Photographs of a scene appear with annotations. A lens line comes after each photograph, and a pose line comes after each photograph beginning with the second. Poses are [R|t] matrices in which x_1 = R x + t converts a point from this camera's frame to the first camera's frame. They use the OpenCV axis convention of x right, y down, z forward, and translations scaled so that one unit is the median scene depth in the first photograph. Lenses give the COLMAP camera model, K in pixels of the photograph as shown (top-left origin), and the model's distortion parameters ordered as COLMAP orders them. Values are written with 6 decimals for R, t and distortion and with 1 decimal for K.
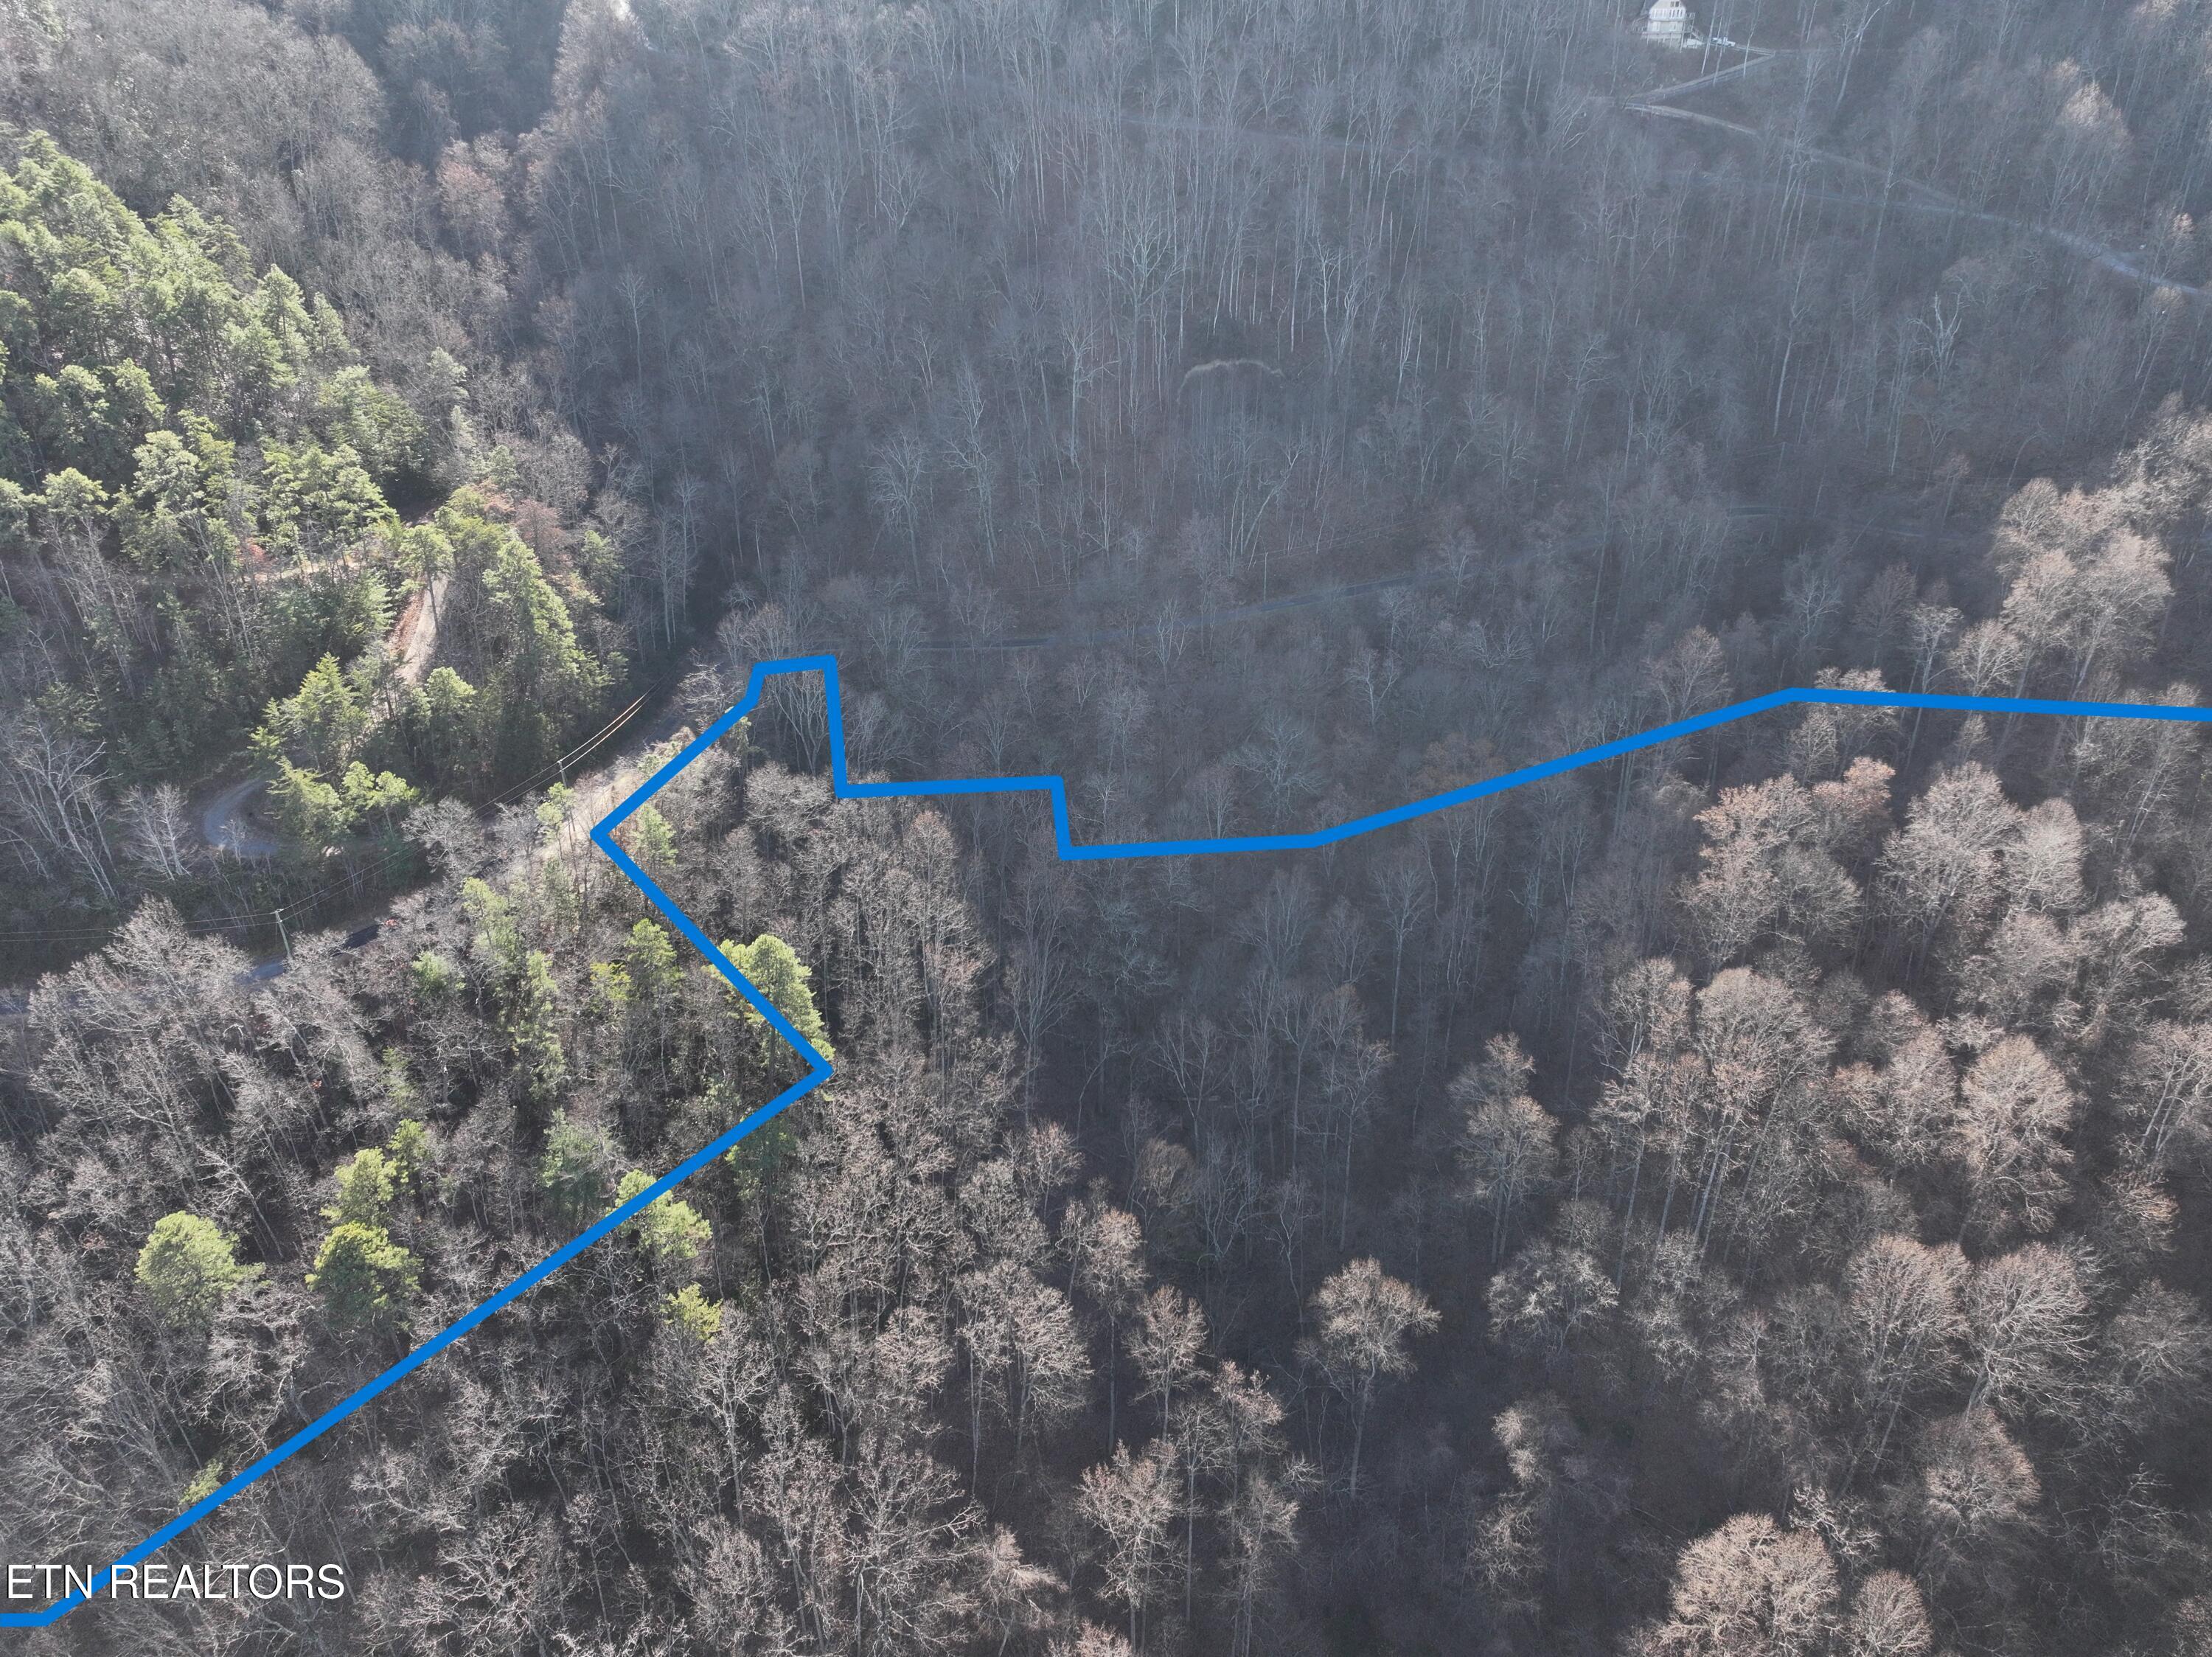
lens RADIAL K [[1546.9, 0, 1104.4], [0, 1546.9, 826.1], [0, 0, 1]] dist [0.001576, 0.014731]
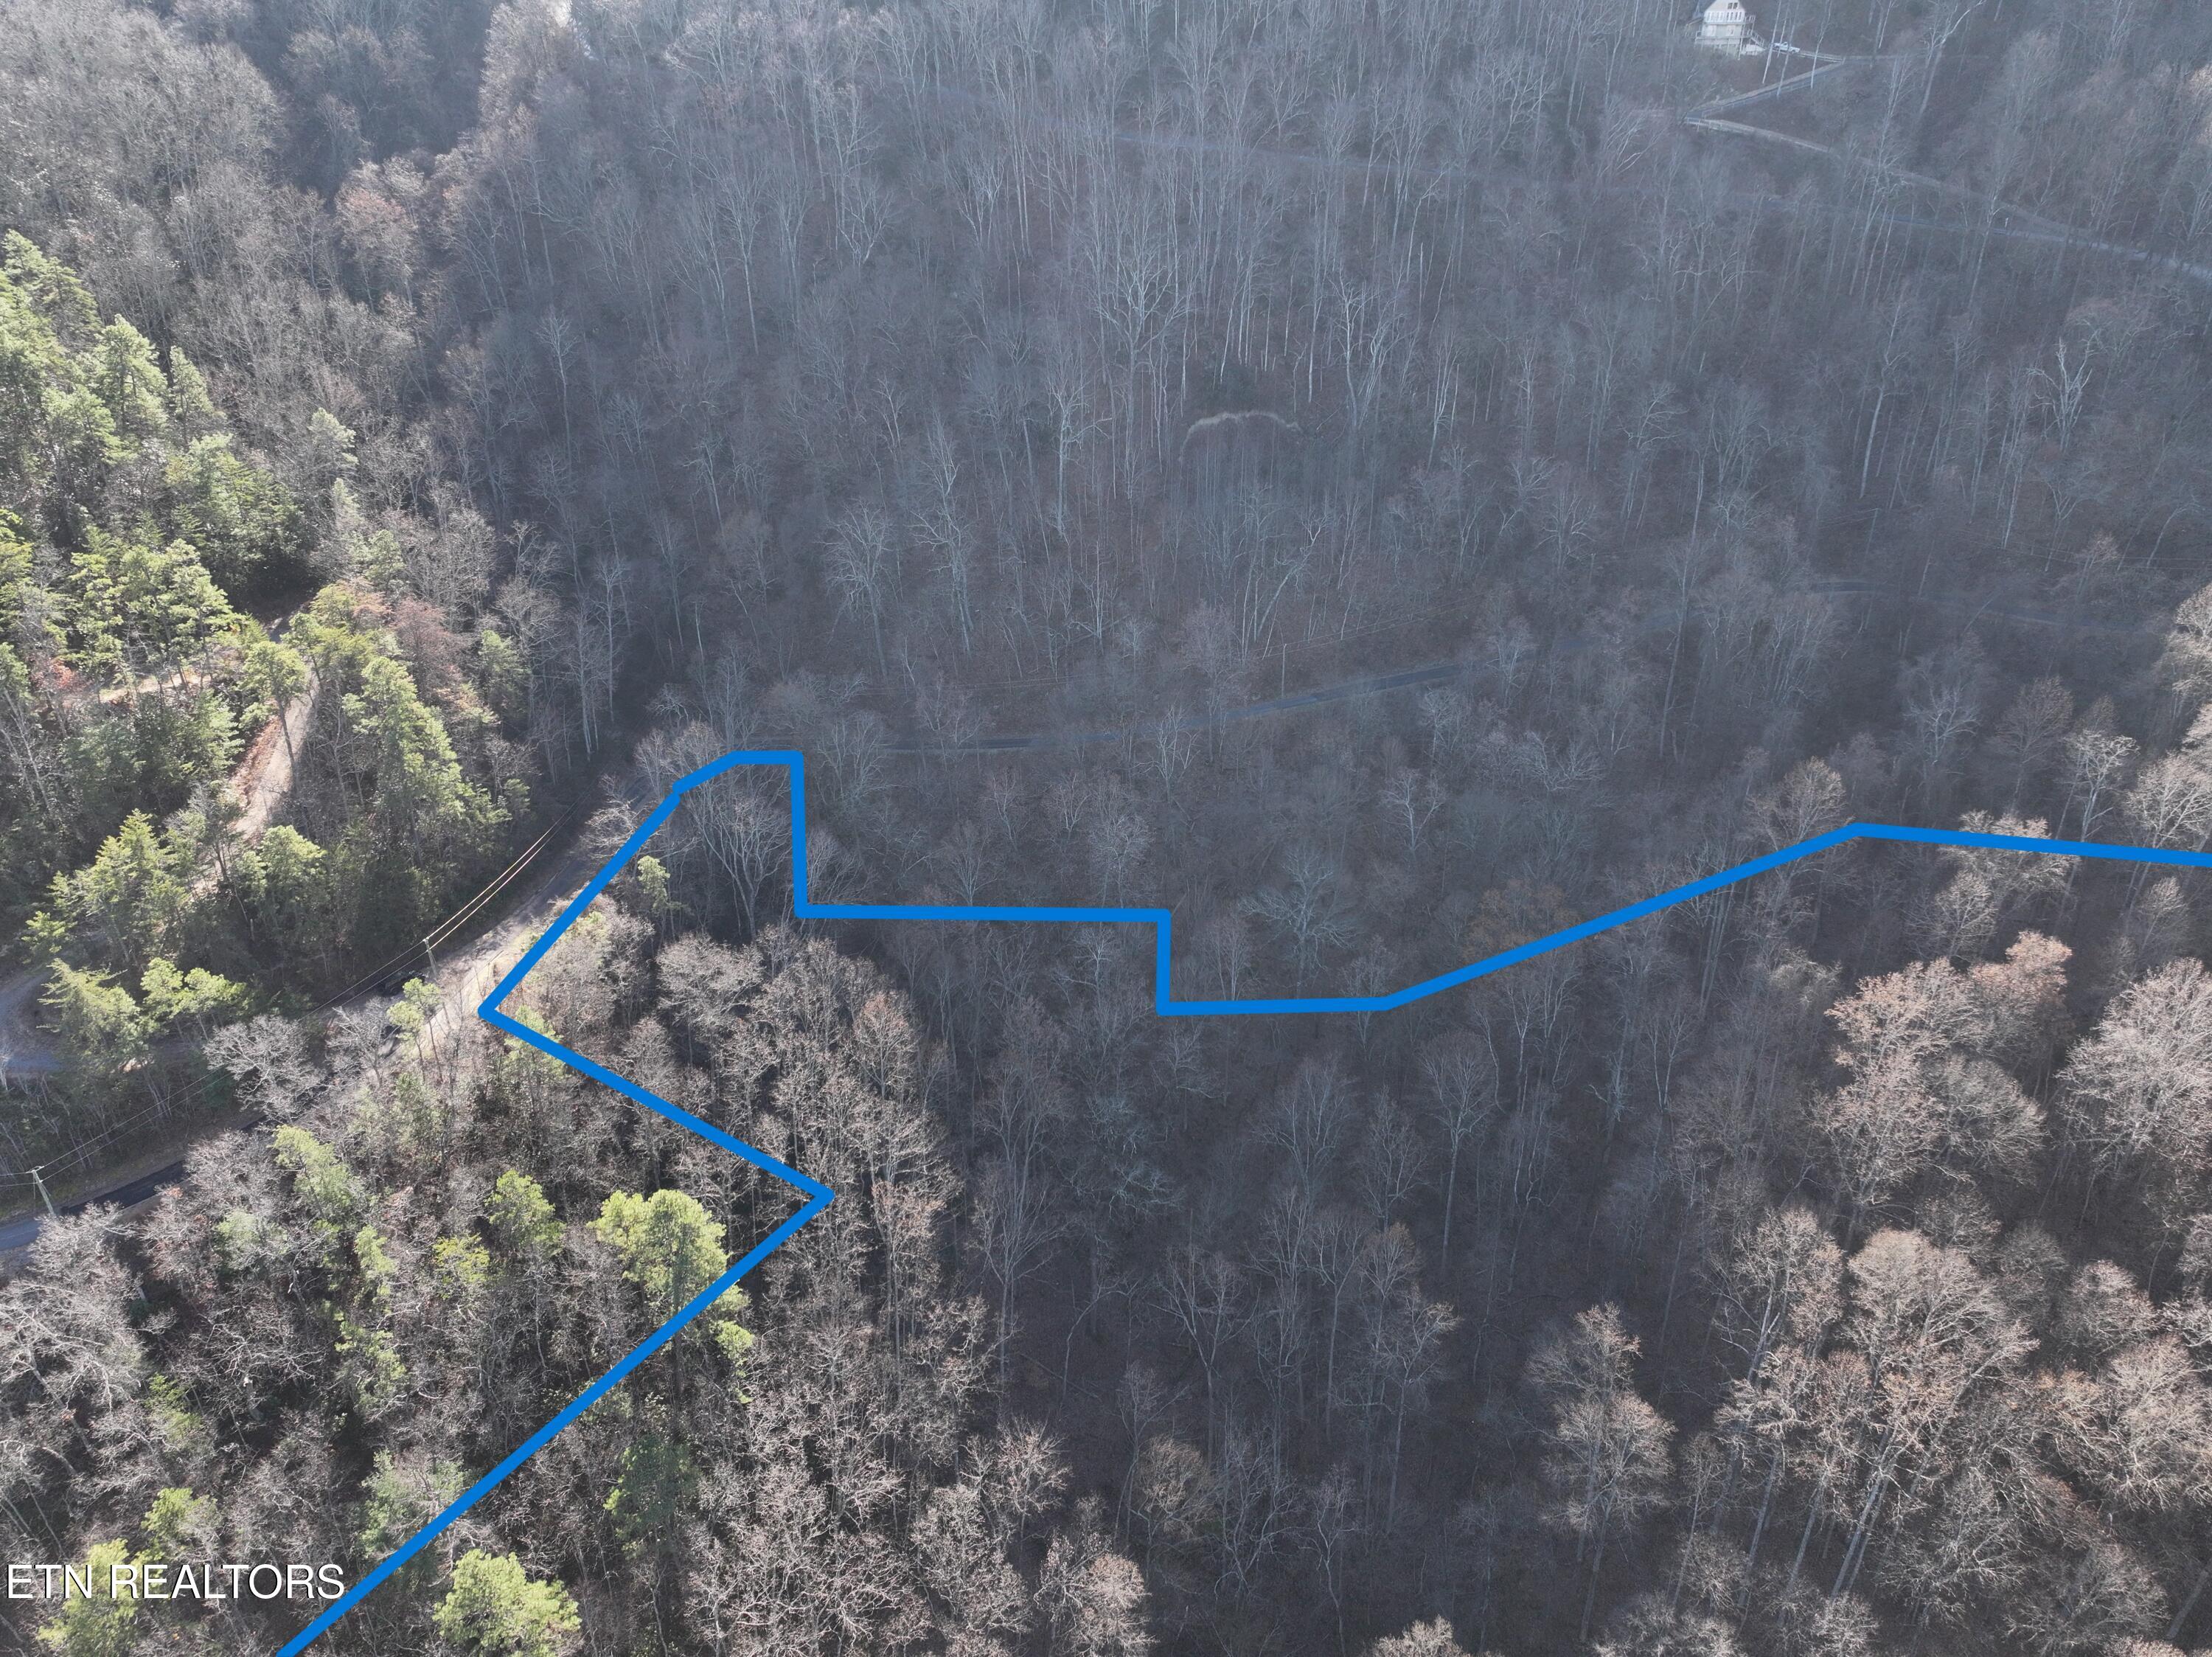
lens RADIAL K [[1546.9, 0, 1103.5], [0, 1546.9, 829.6], [0, 0, 1]] dist [0.001576, 0.014731]
pose [[0.999994, -0.003109, 0.001817, 0.002275], [0.003109, 0.999995, -0.000107, -0.083087], [-0.001817, 0.000113, 0.999998, 0.156965]]
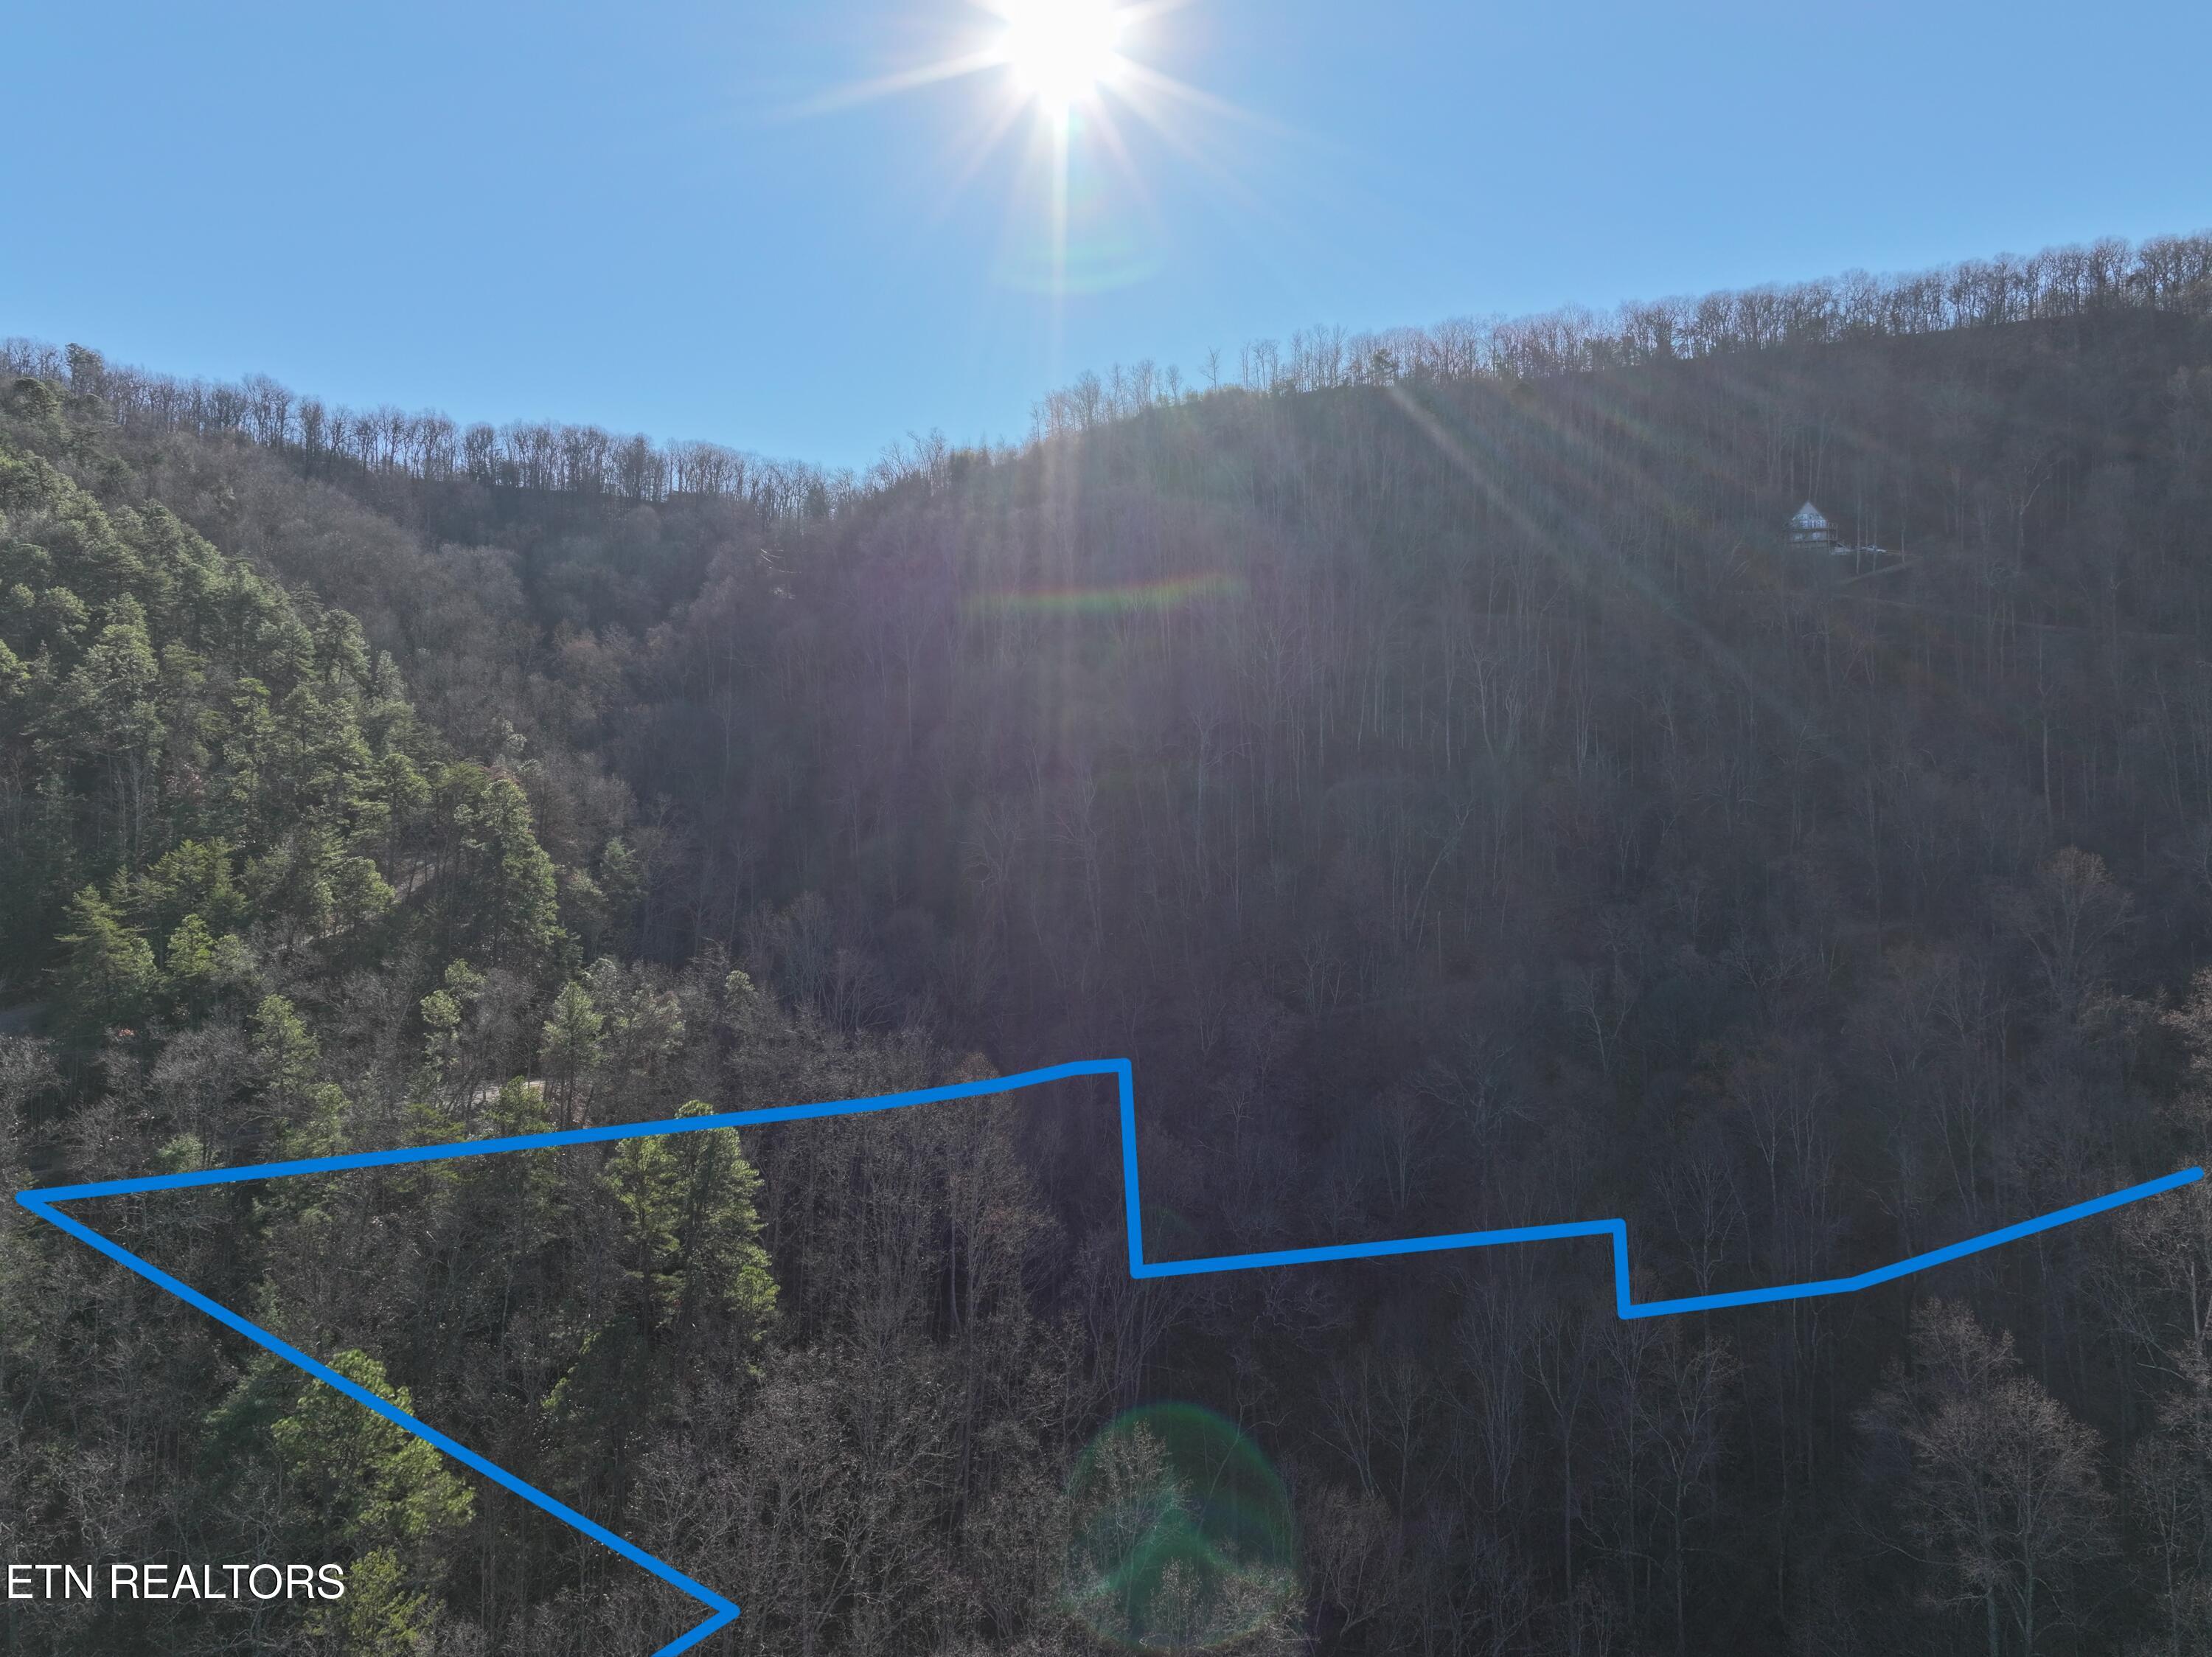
lens RADIAL K [[1546.9, 0, 1104.1], [0, 1546.9, 827.2], [0, 0, 1]] dist [0.001576, 0.014731]
pose [[0.996120, -0.009206, -0.087526, 0.002959], [-0.034586, 0.873555, -0.485494, 0.203758], [0.080928, 0.486638, 0.869847, 0.301780]]
